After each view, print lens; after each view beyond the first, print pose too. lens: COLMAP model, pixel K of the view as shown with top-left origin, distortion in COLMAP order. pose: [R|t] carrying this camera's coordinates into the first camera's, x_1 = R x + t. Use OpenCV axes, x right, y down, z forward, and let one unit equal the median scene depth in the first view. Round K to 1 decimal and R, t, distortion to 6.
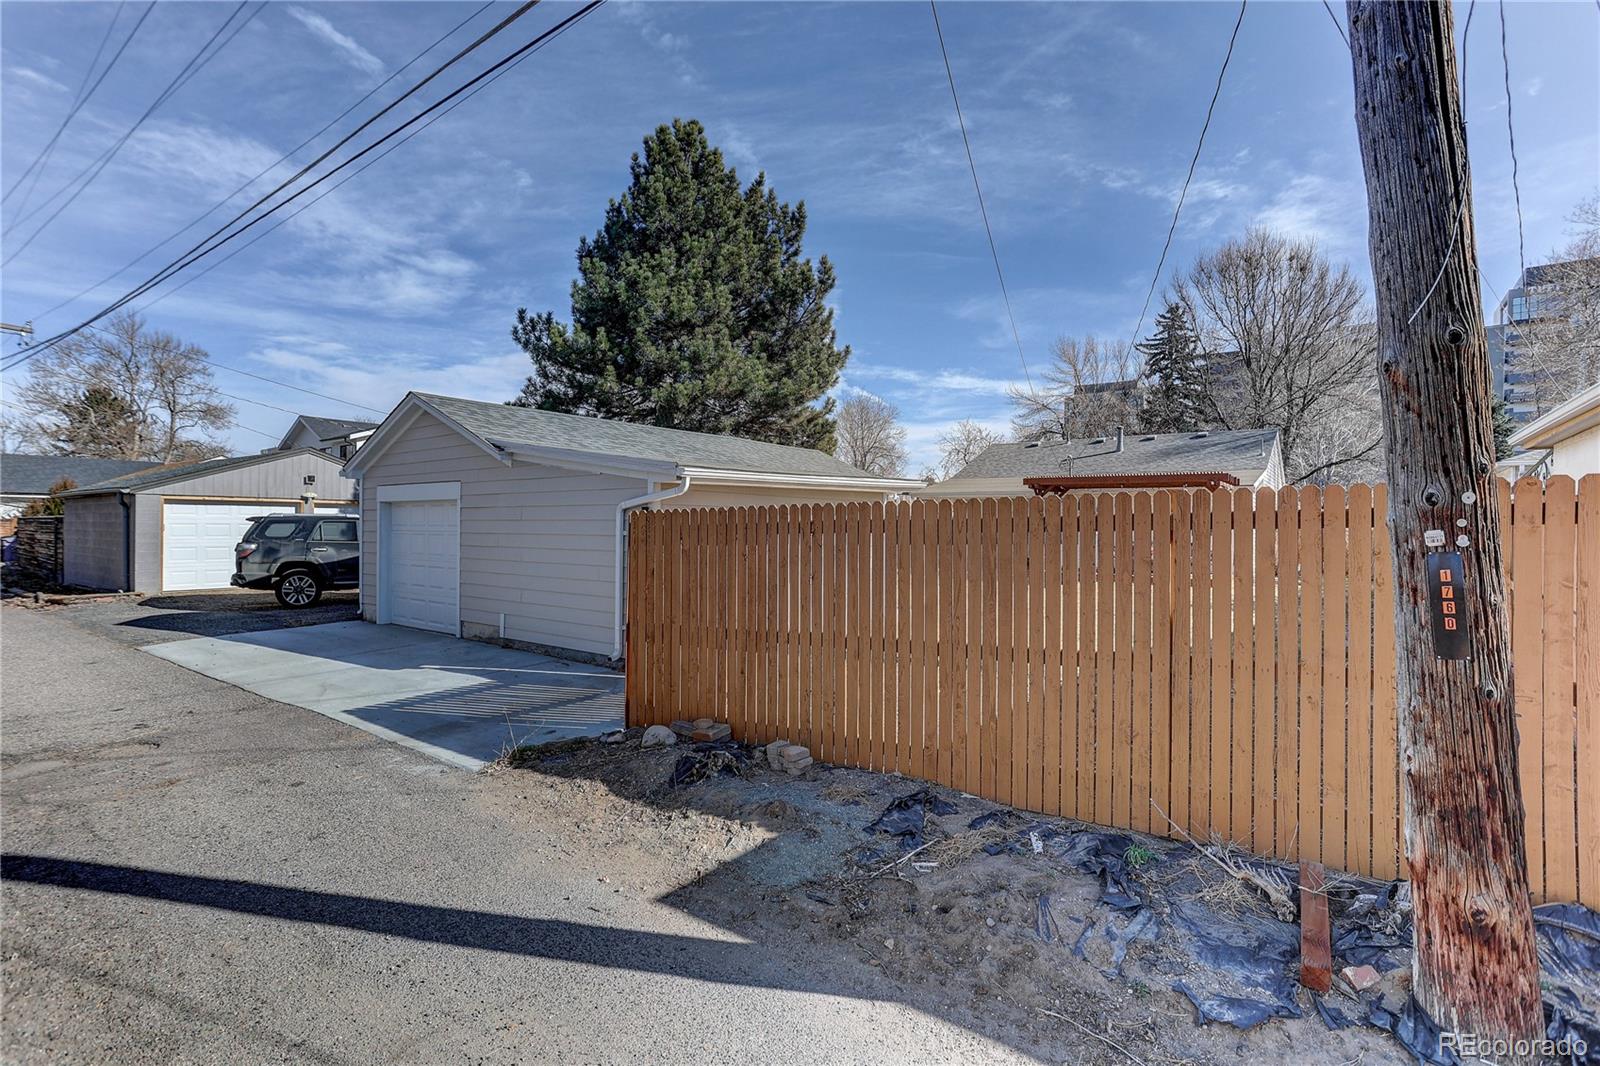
lens RADIAL K [[764.8, 0, 800.0], [0, 764.8, 533.0], [0, 0, 1]] dist [-0.002207, -0.000128]
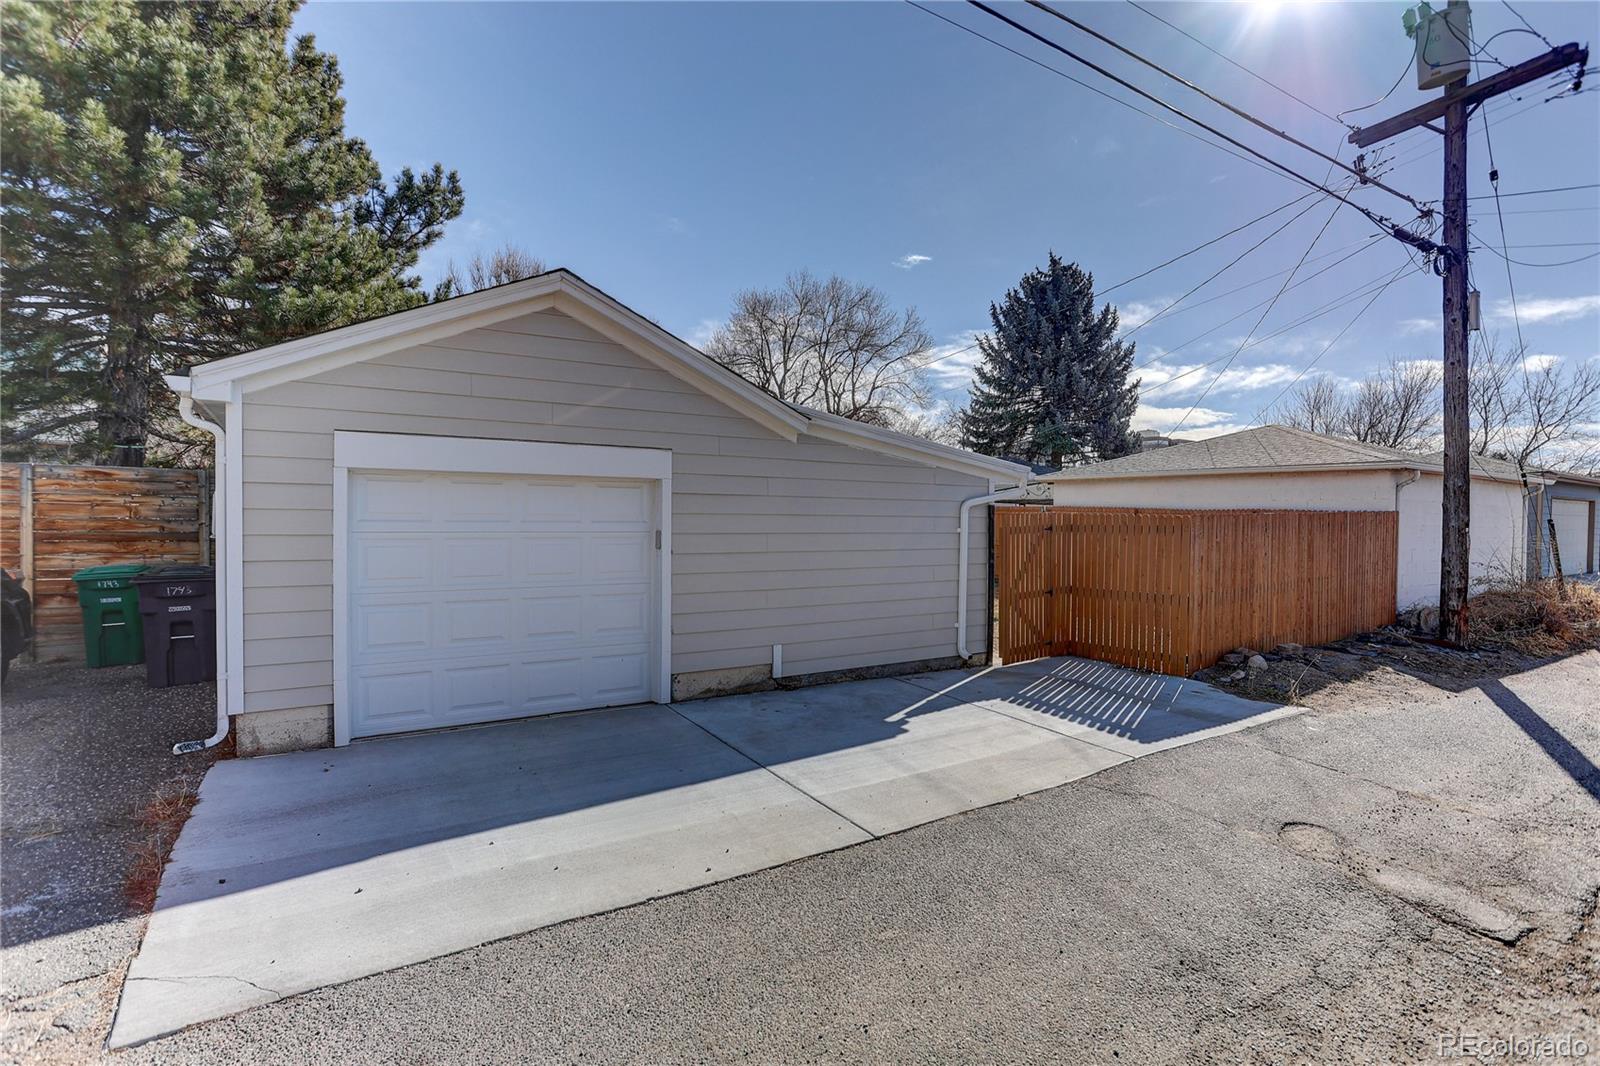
lens RADIAL K [[764.8, 0, 800.0], [0, 764.8, 533.0], [0, 0, 1]] dist [-0.002207, -0.000128]
pose [[0.364097, -0.022807, 0.931082, -1.027260], [0.003252, 0.999725, 0.023217, -0.016177], [-0.931355, -0.005425, 0.364071, 0.702510]]
